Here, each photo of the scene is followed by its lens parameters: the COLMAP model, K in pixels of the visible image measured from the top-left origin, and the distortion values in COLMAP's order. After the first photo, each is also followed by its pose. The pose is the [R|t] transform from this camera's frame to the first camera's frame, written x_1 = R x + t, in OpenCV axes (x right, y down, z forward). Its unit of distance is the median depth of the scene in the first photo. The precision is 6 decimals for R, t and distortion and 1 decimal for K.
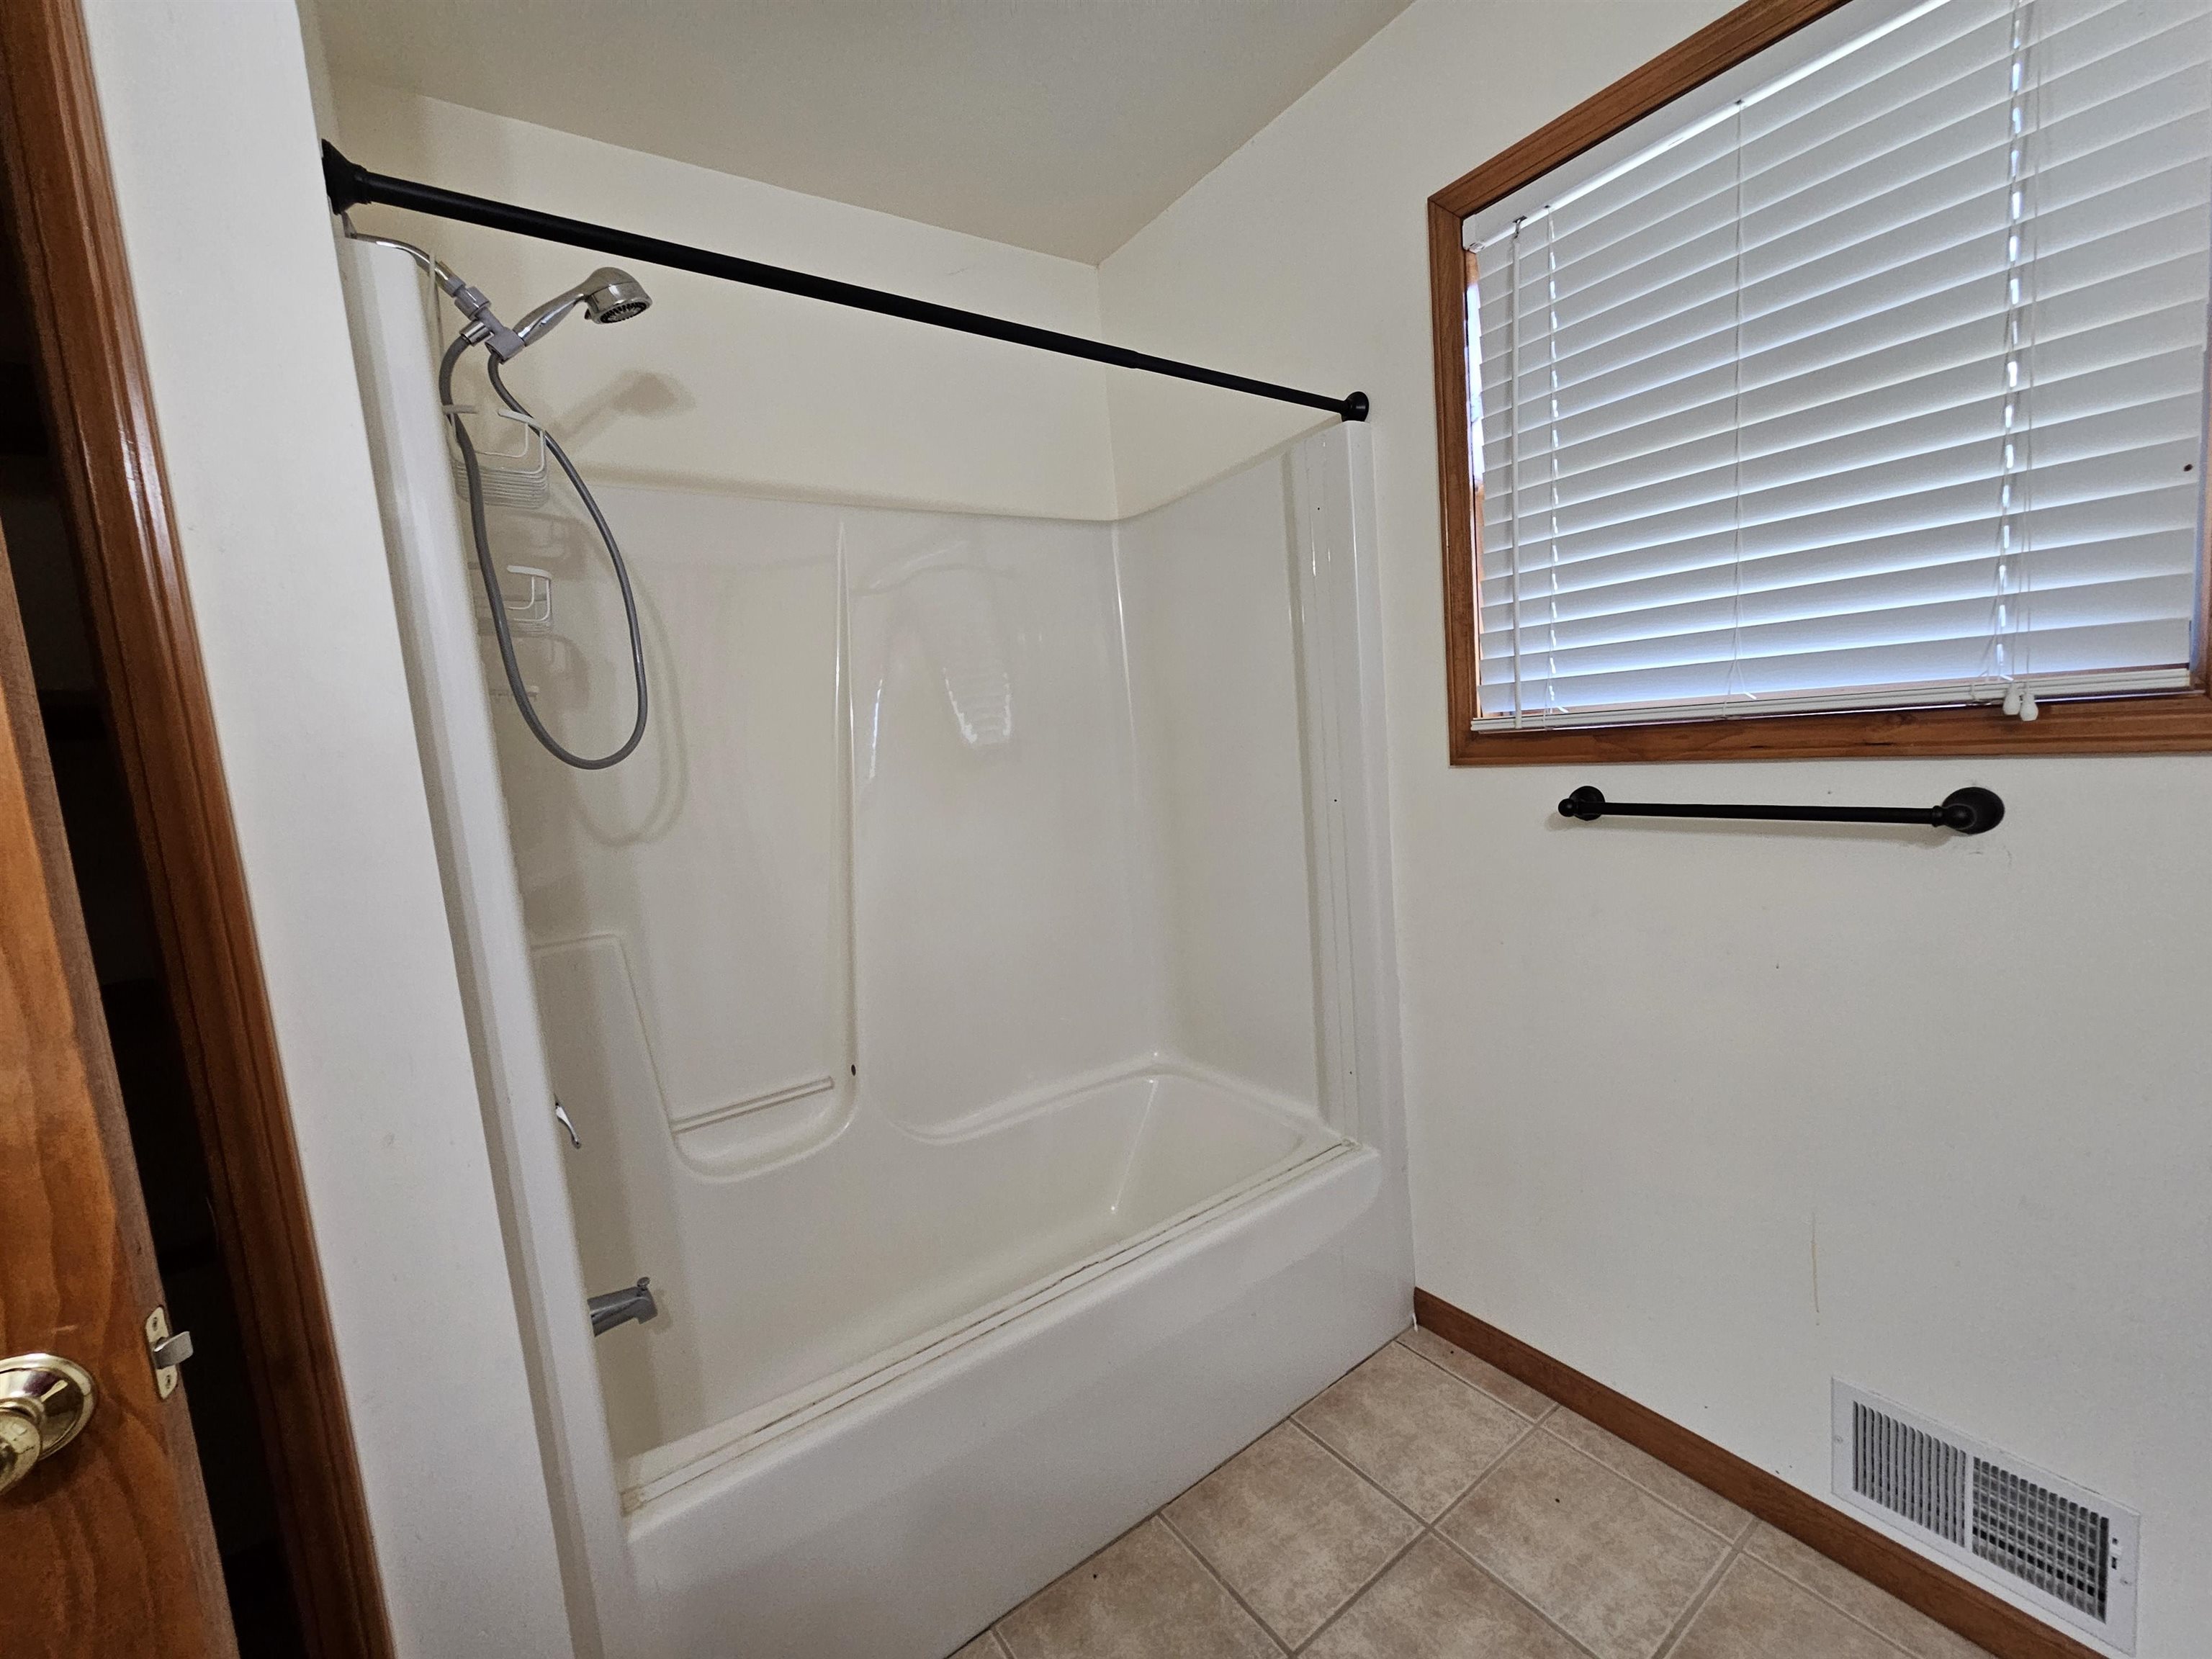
lens RADIAL K [[911.5, 0, 1106.0], [0, 911.5, 829.5], [0, 0, 1]] dist [-0.000095, 0.000669]
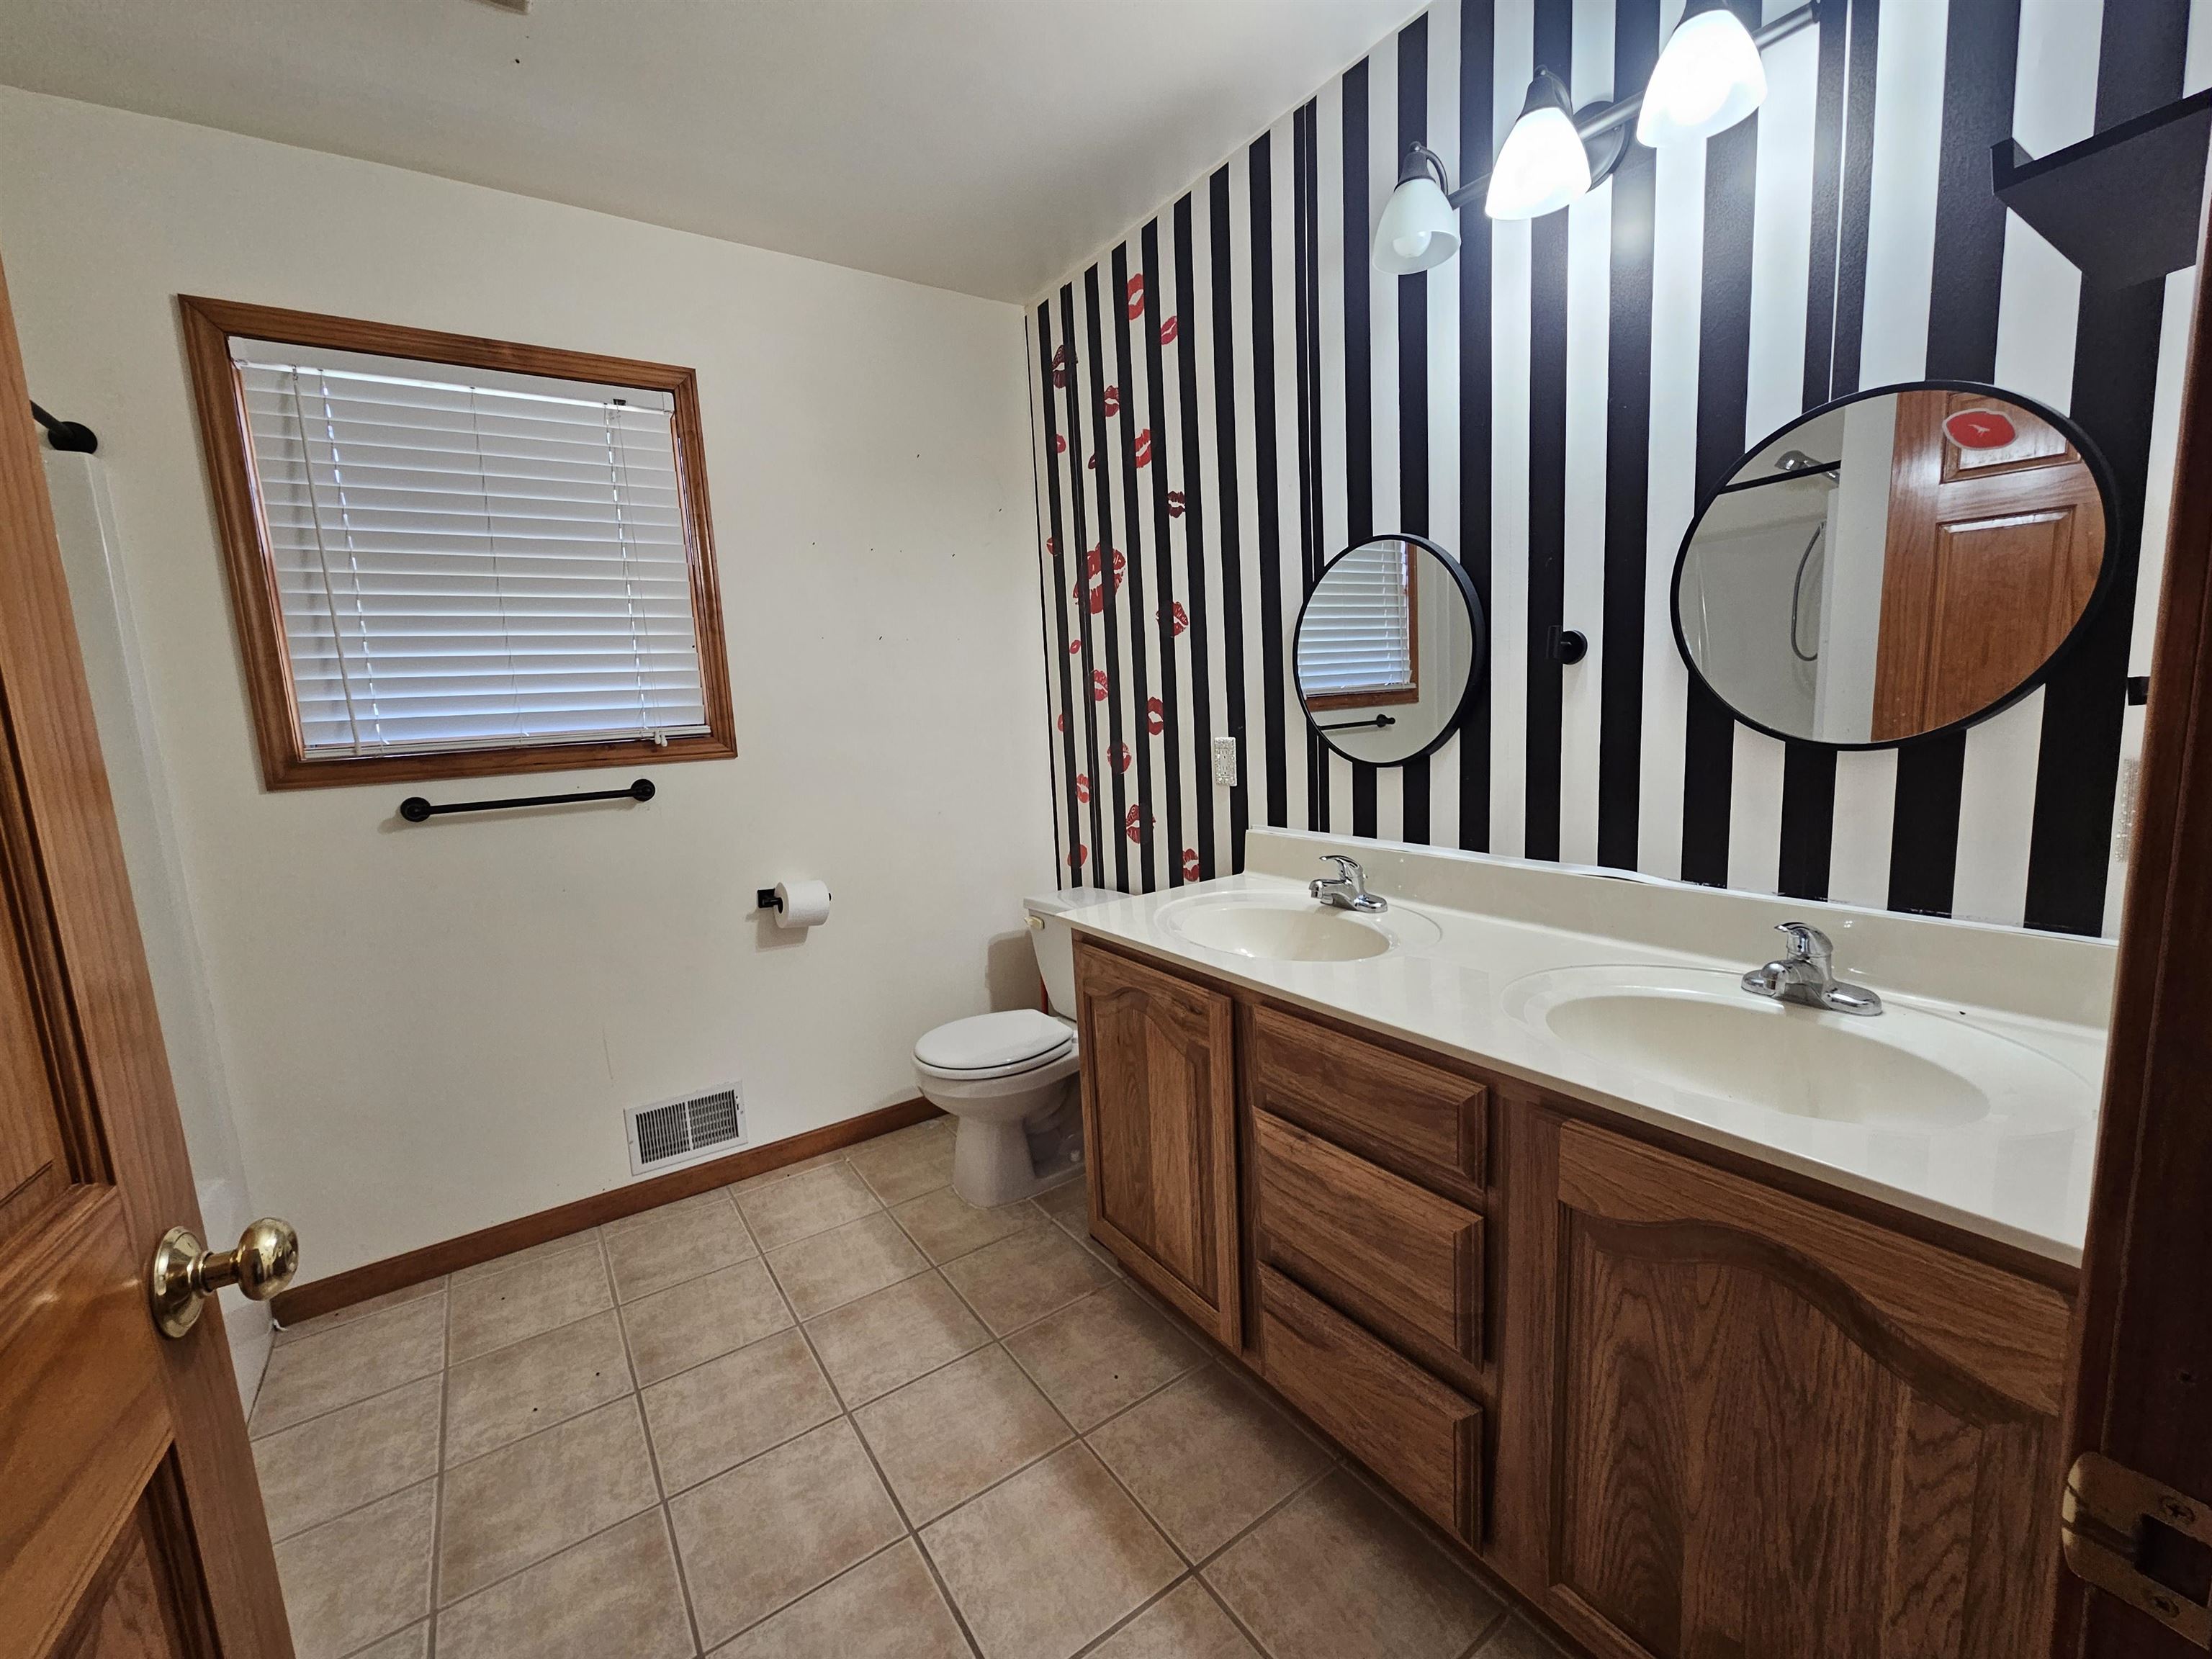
lens RADIAL K [[911.5, 0, 1106.0], [0, 911.5, 829.5], [0, 0, 1]] dist [-0.000095, 0.000669]
pose [[0.007121, -0.055812, 0.998416, -0.968800], [0.160430, 0.985572, 0.053950, 0.107185], [-0.987021, 0.159792, 0.015972, -0.064897]]
